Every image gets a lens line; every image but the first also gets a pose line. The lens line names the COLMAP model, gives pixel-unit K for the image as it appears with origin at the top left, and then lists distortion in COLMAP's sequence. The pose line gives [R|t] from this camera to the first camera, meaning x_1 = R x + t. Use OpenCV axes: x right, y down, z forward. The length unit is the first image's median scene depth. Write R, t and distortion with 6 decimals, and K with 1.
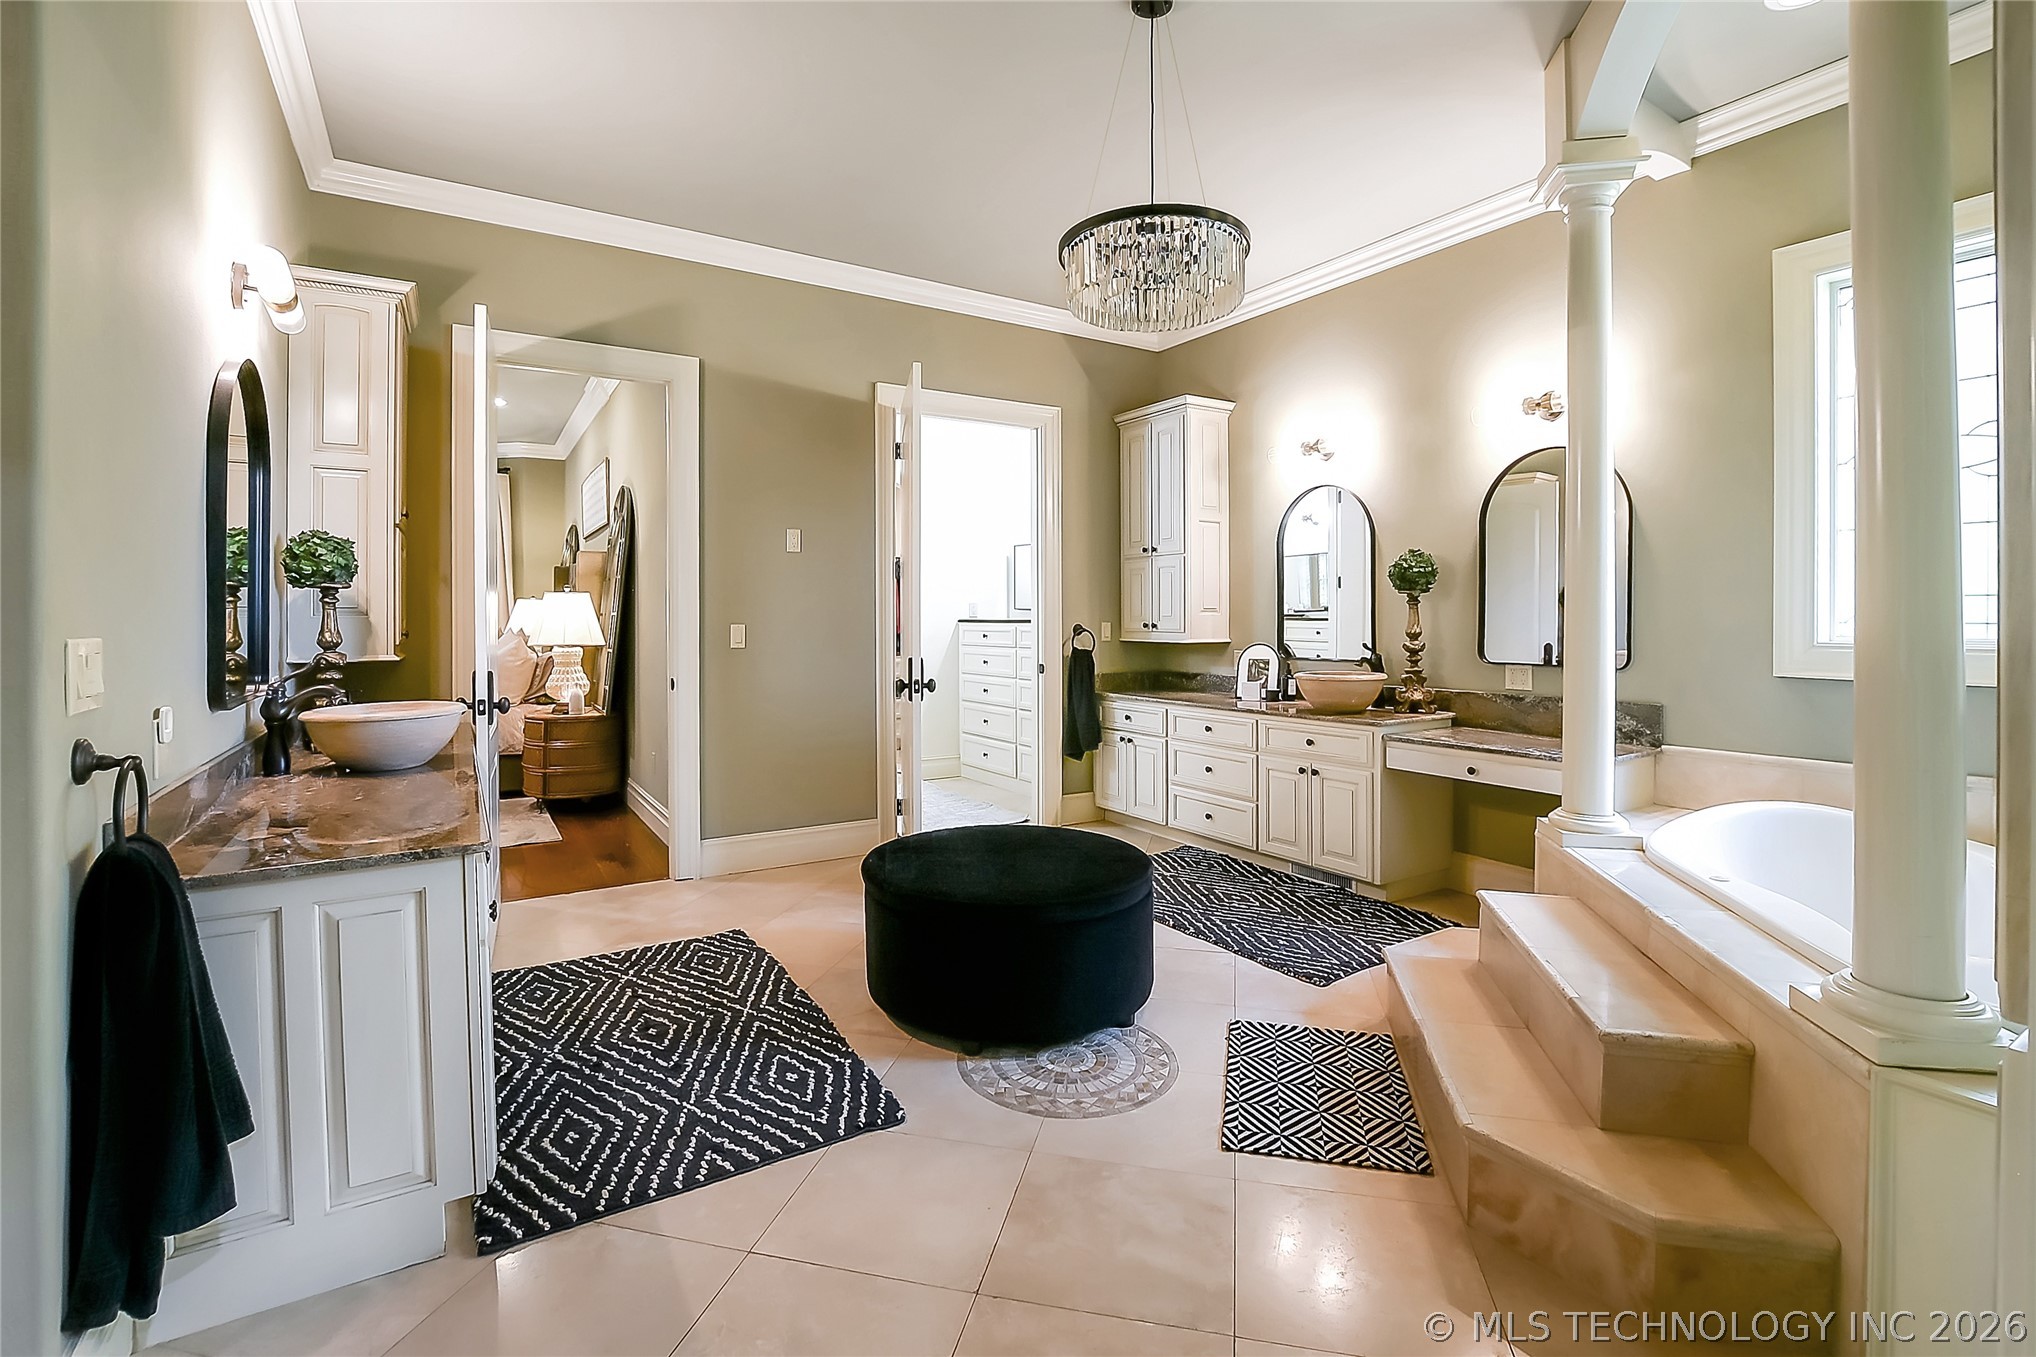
lens RADIAL K [[905.4, 0, 1019.0], [0, 905.4, 629.1], [0, 0, 1]] dist [-0.021353, 0.000070]
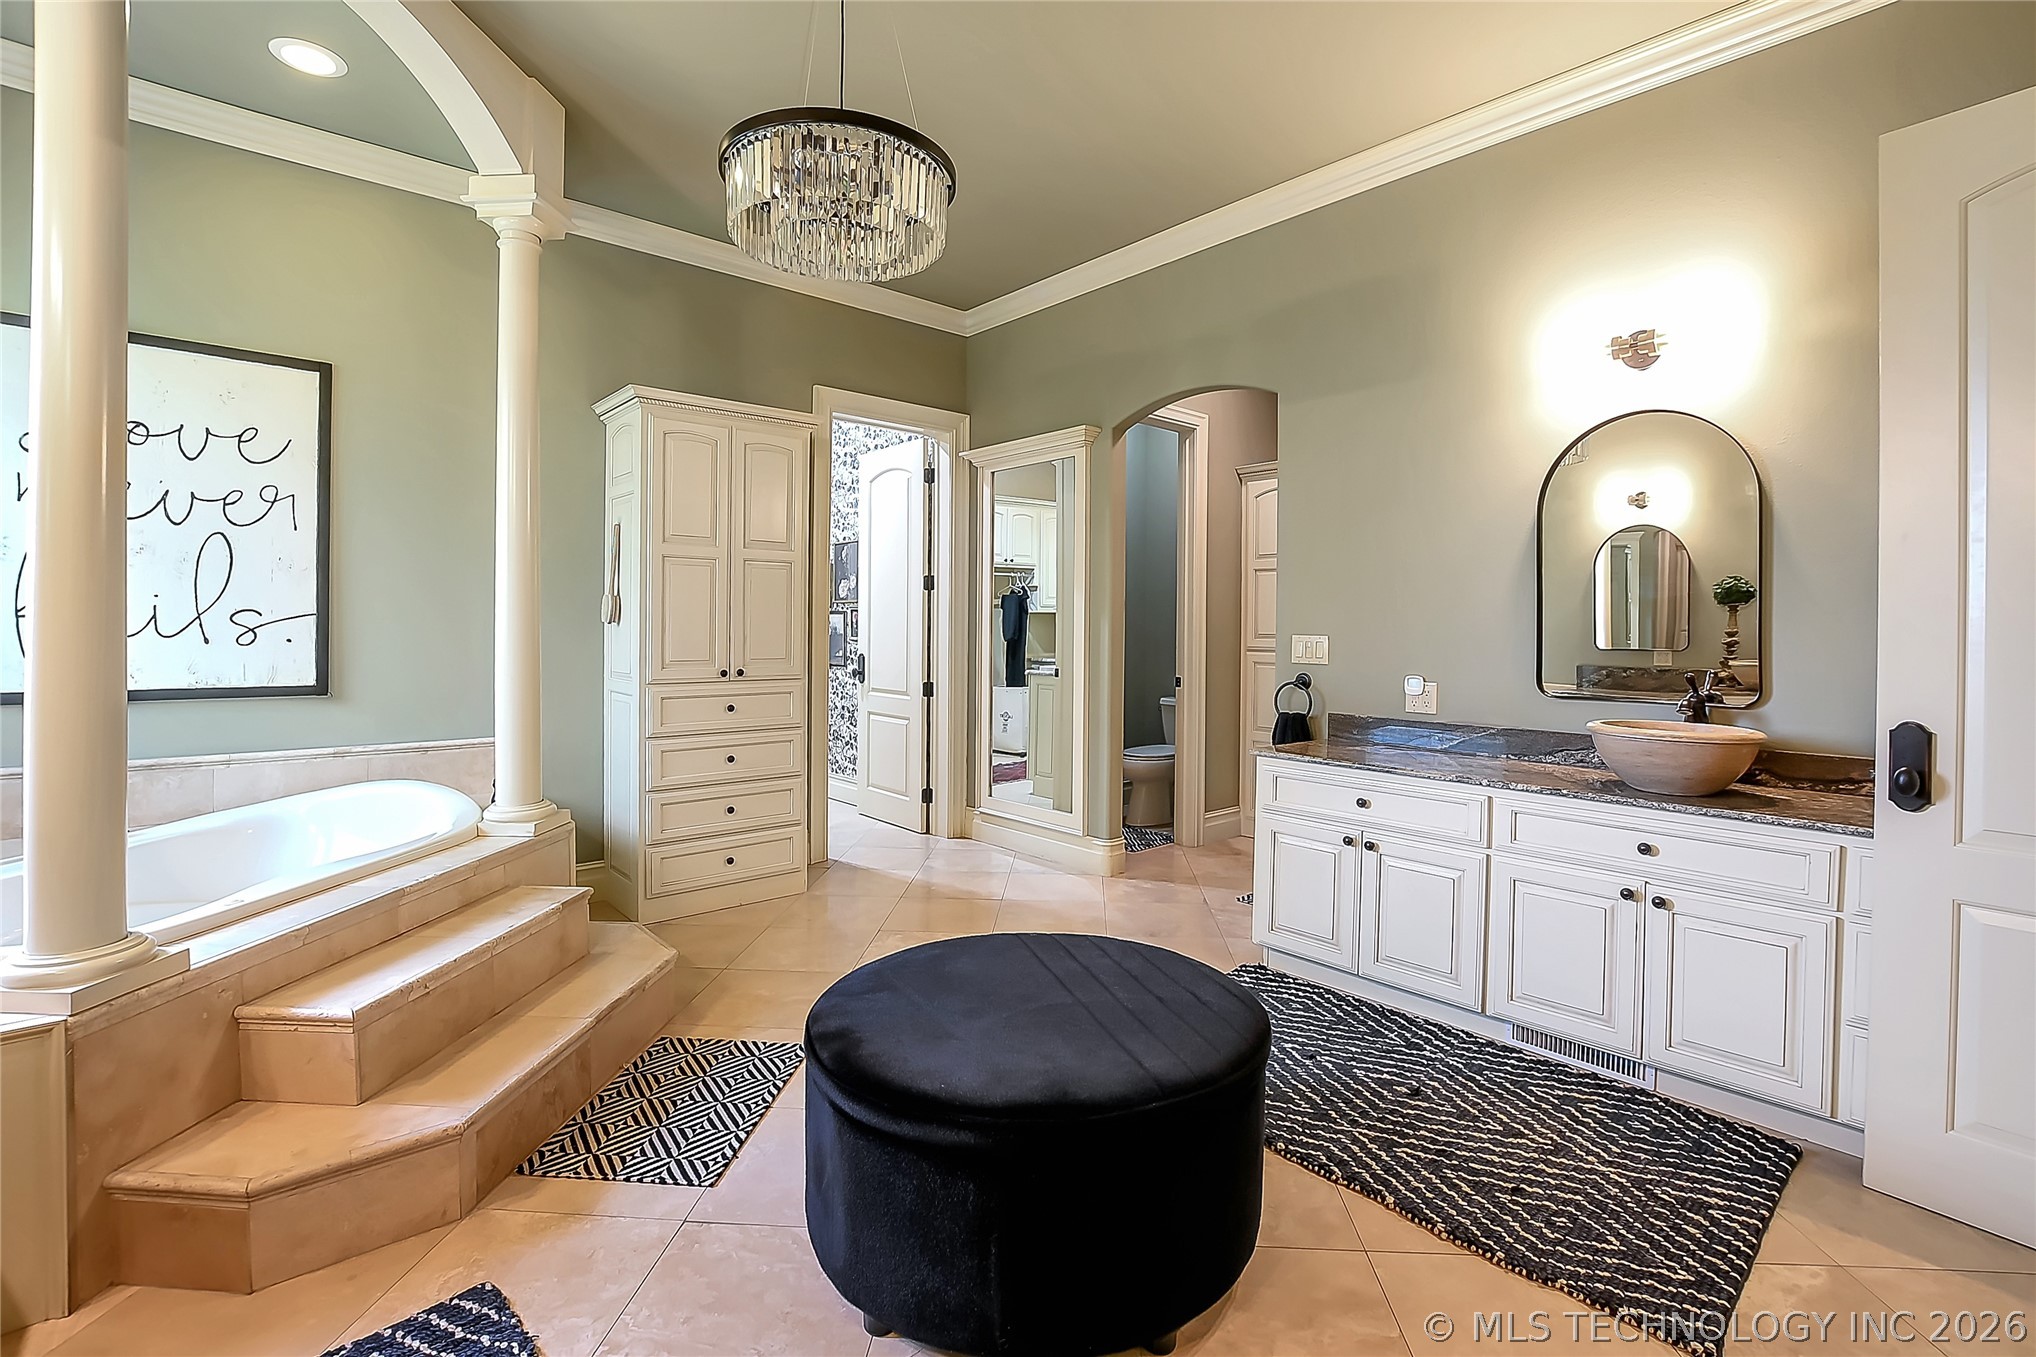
lens RADIAL K [[905.4, 0, 1019.0], [0, 905.4, 629.1], [0, 0, 1]] dist [-0.021353, 0.000070]
pose [[-0.987351, -0.005279, -0.158459, 0.108433], [-0.007385, 0.999892, 0.012700, -0.019469], [0.158375, 0.013710, -0.987284, 1.735748]]
